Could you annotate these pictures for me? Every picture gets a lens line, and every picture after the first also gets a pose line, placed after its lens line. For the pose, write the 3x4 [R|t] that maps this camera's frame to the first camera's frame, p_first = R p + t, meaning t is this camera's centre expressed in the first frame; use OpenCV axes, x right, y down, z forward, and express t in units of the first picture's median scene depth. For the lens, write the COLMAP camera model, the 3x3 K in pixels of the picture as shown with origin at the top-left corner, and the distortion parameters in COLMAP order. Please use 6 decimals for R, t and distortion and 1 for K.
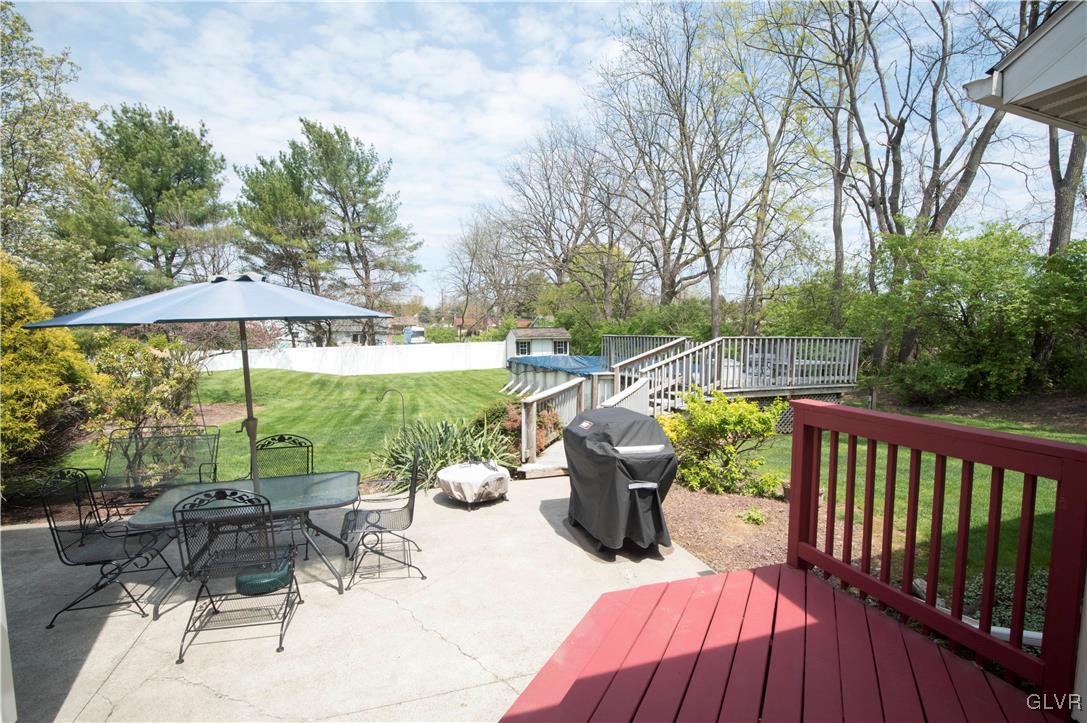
lens RADIAL K [[496.8, 0, 543.5], [0, 496.8, 361.5], [0, 0, 1]] dist [-0.001993, -0.024501]
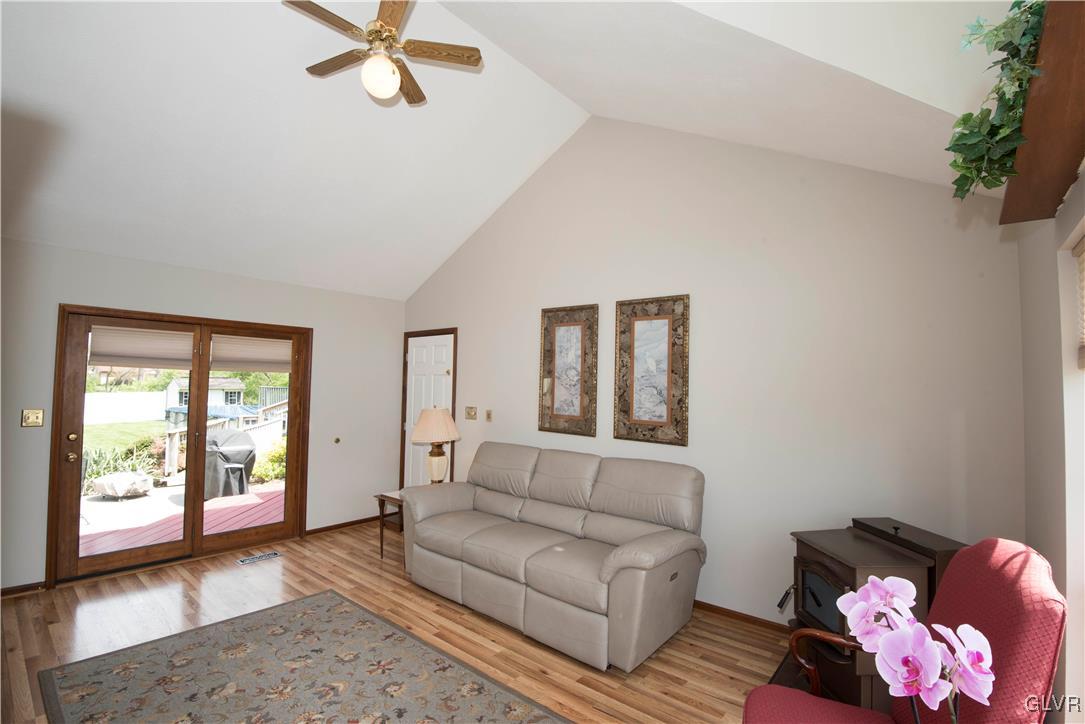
lens RADIAL K [[495.9, 0, 542.5], [0, 495.9, 362.0], [0, 0, 1]] dist [-0.001993, -0.024501]
pose [[0.842086, 0.036088, 0.538134, 0.097408], [0.019067, 0.995143, -0.096572, 0.032778], [-0.539006, 0.091583, 0.837308, -0.767491]]
